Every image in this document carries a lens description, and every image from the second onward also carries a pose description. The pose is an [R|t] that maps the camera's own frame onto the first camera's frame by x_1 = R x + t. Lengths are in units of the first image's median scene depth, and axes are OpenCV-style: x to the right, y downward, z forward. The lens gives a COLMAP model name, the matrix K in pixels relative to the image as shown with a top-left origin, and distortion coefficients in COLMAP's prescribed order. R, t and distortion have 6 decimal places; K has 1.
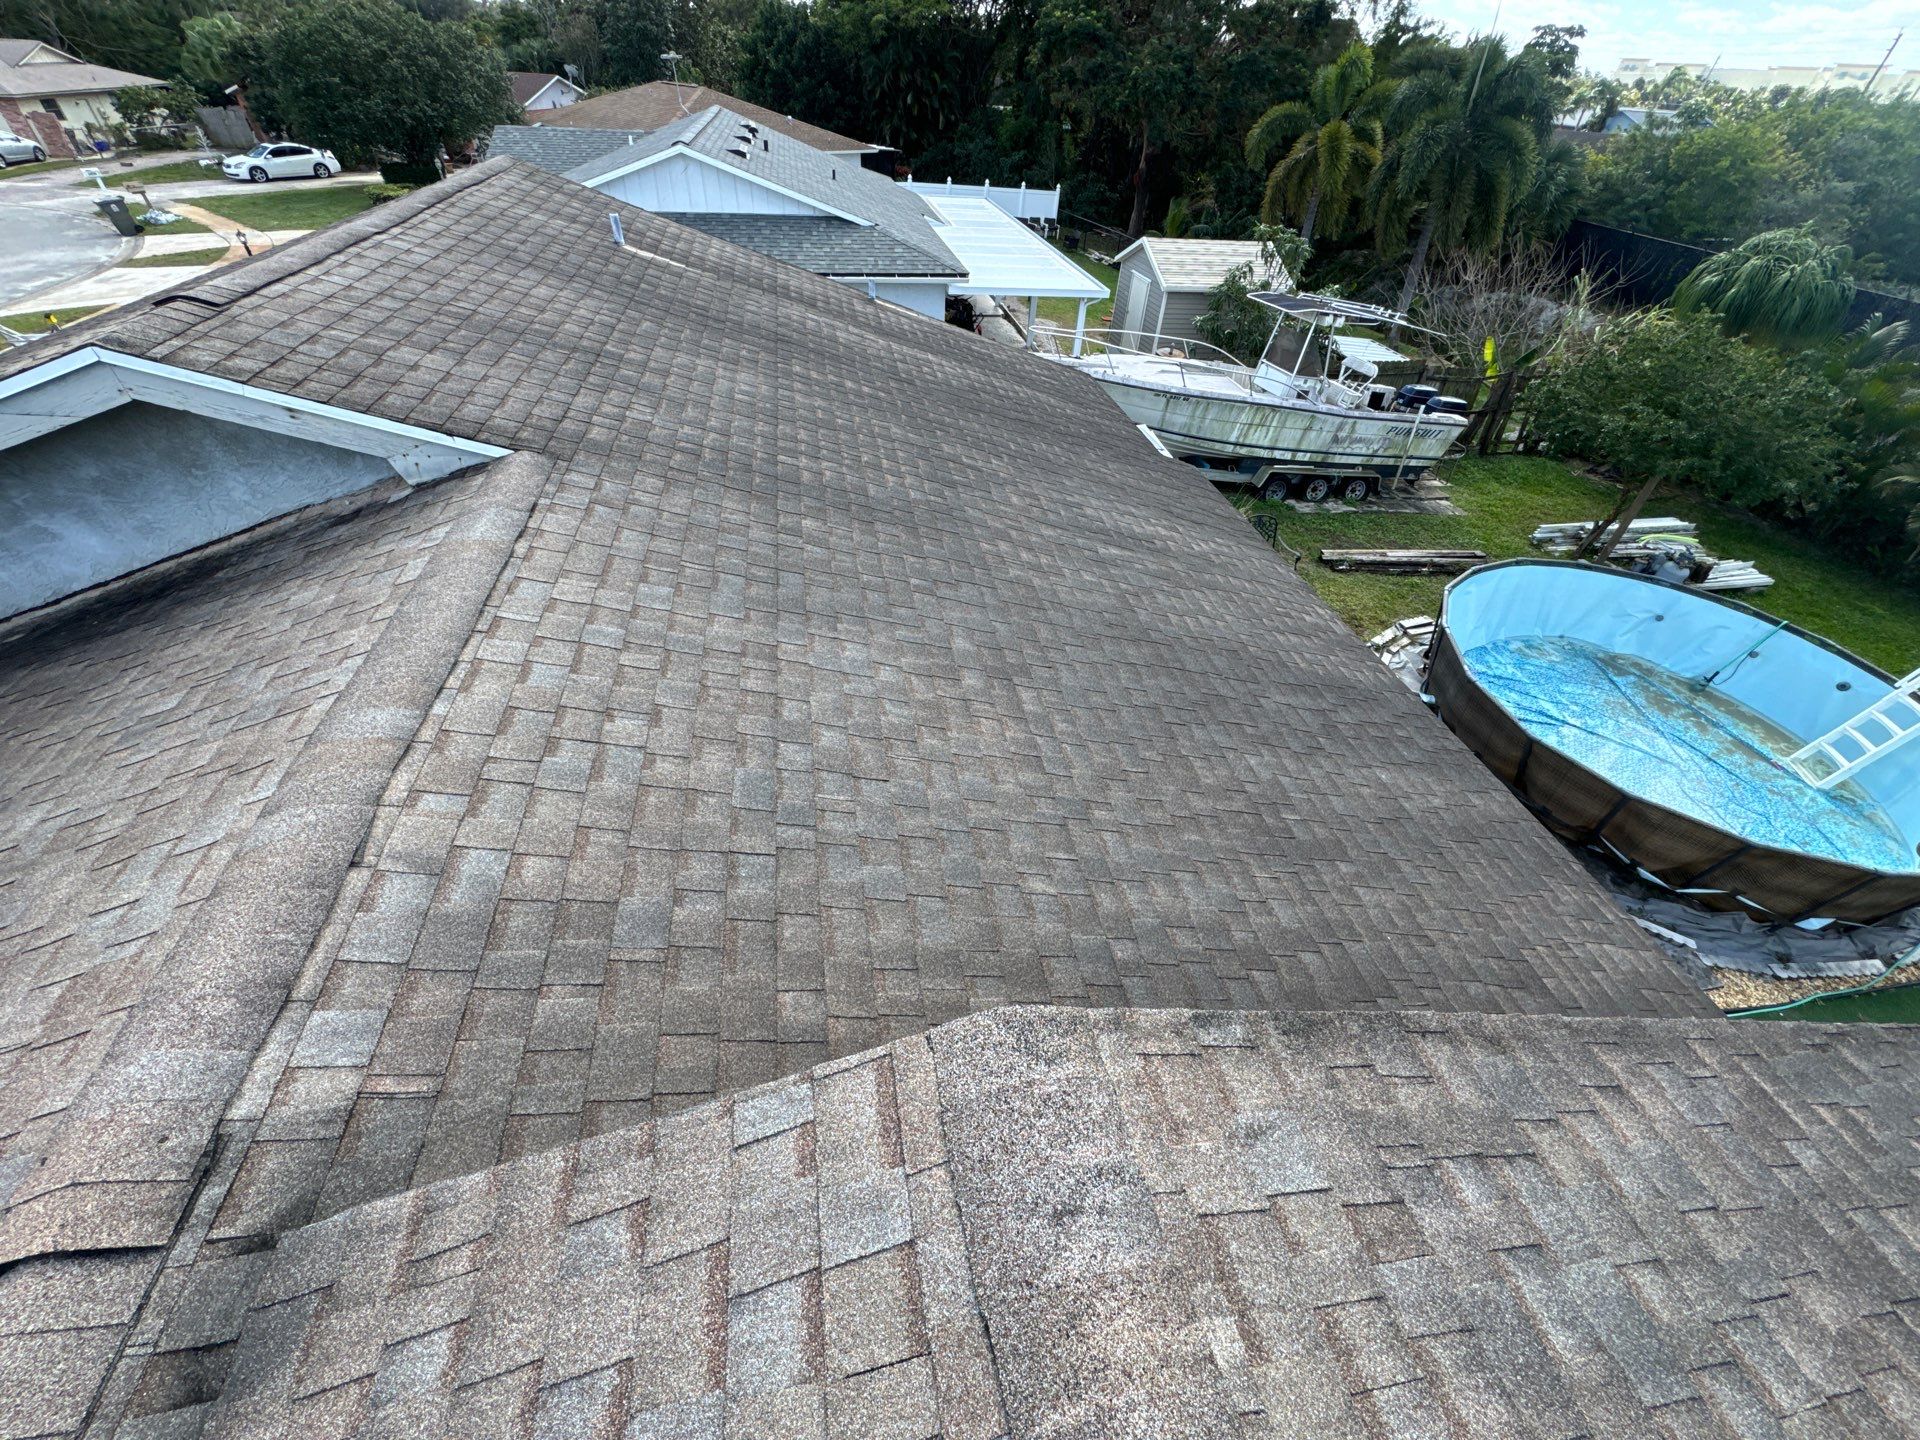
lens RADIAL K [[769.6, 0, 962.5], [0, 769.6, 716.5], [0, 0, 1]] dist [-0.001591, 0.000392]
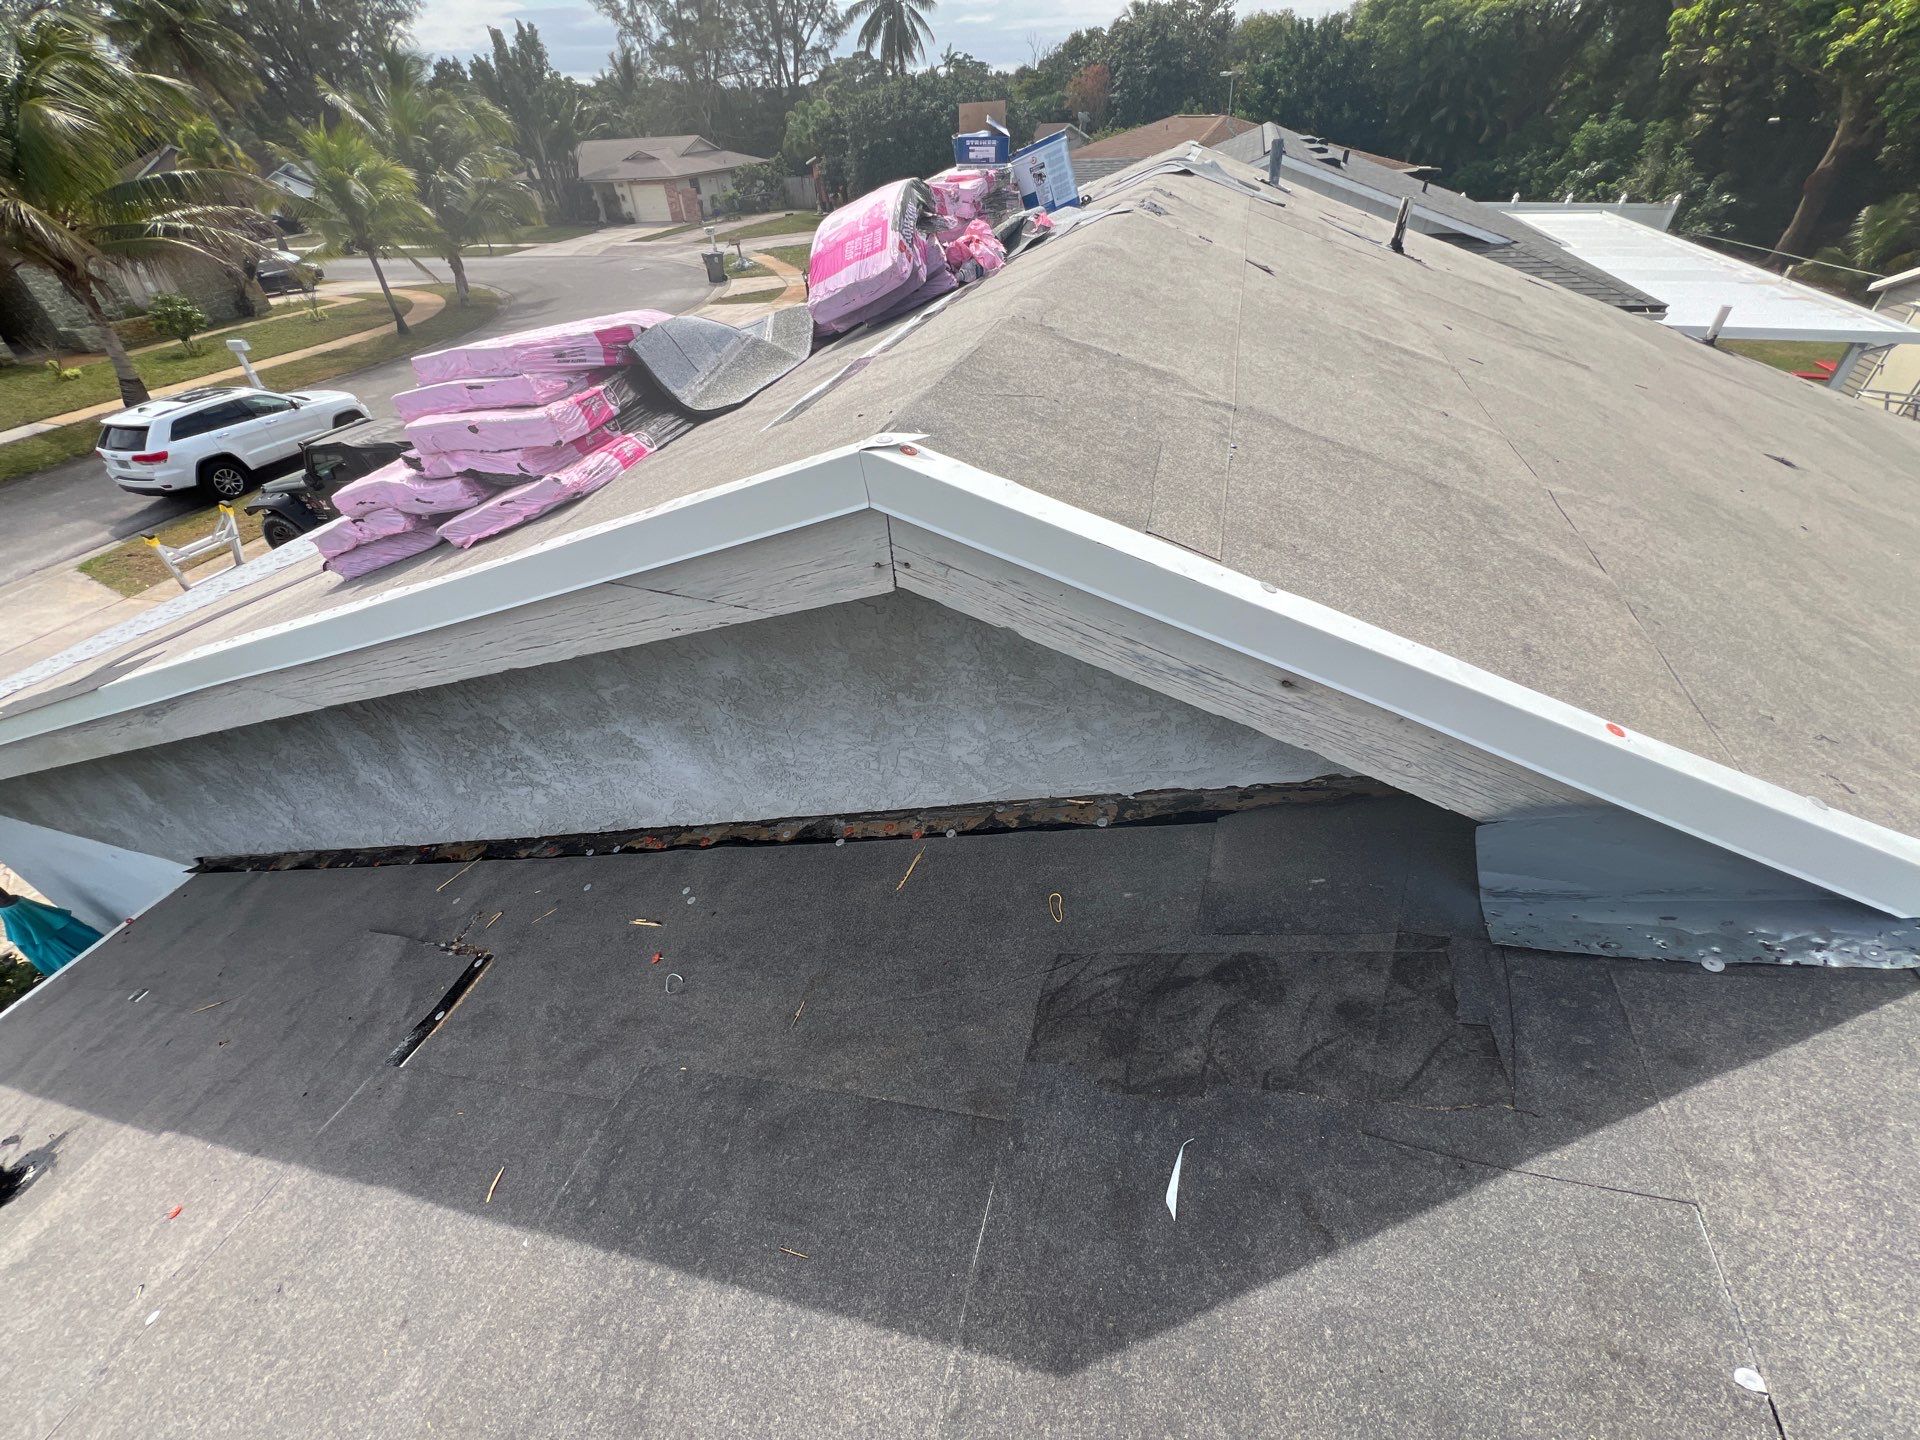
lens RADIAL K [[769.6, 0, 955.2], [0, 769.6, 727.3], [0, 0, 1]] dist [-0.001591, 0.000392]
pose [[0.888934, 0.218755, -0.402421, -0.135298], [-0.230617, 0.972851, 0.019415, -0.053438], [0.395743, 0.075547, 0.915249, 0.102873]]
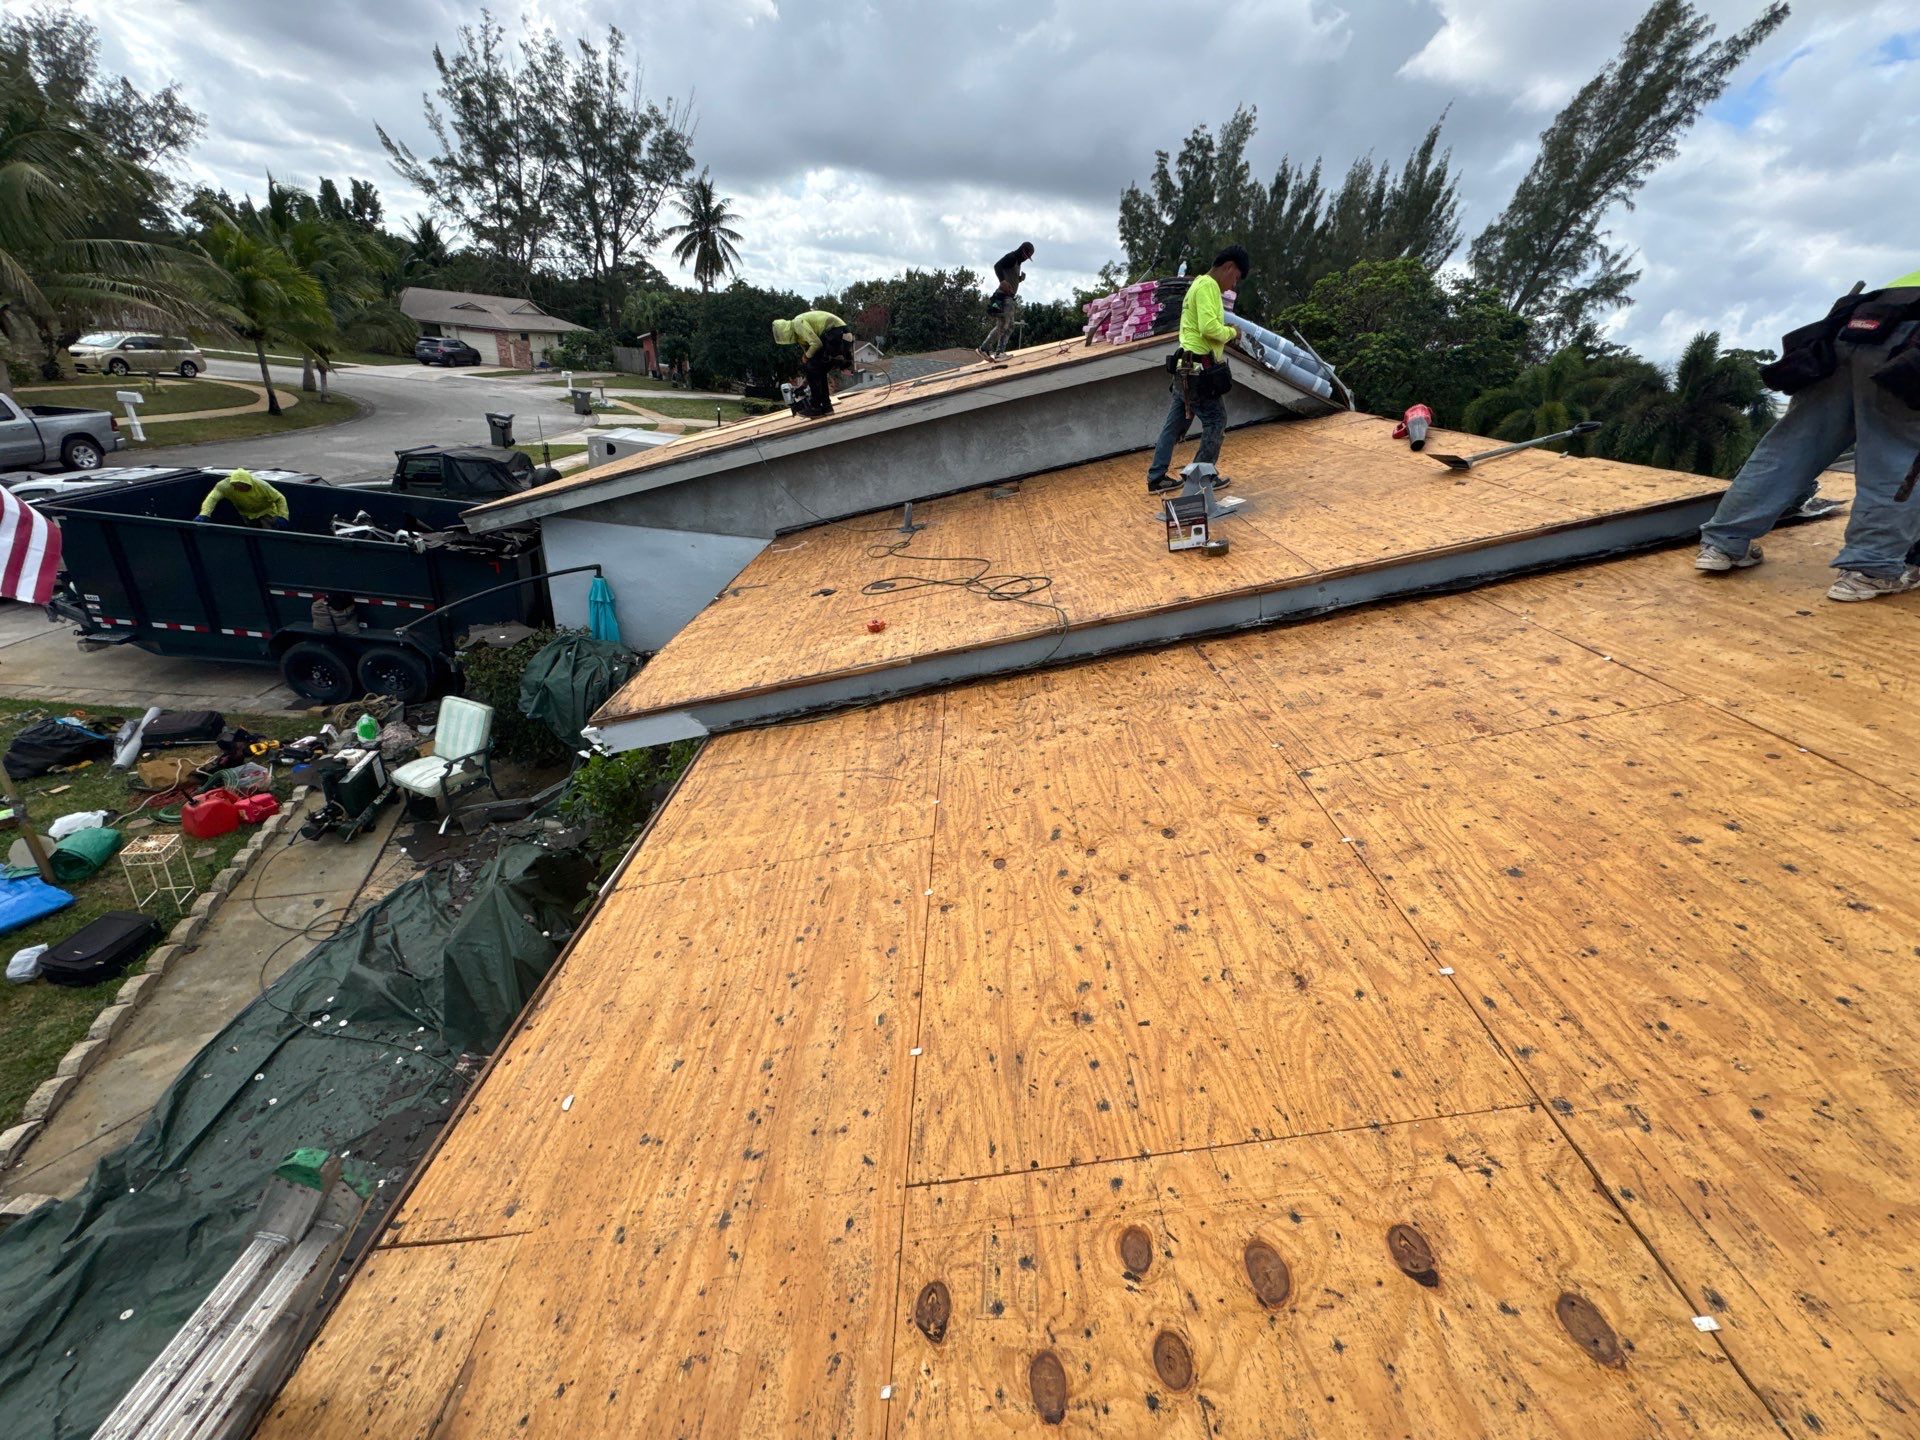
lens RADIAL K [[769.6, 0, 954.0], [0, 769.6, 720.7], [0, 0, 1]] dist [-0.001591, 0.000392]
pose [[0.978574, 0.135524, -0.155003, -0.186378], [-0.171940, 0.952035, -0.253113, 0.171318], [0.113266, 0.274341, 0.954939, -0.116183]]
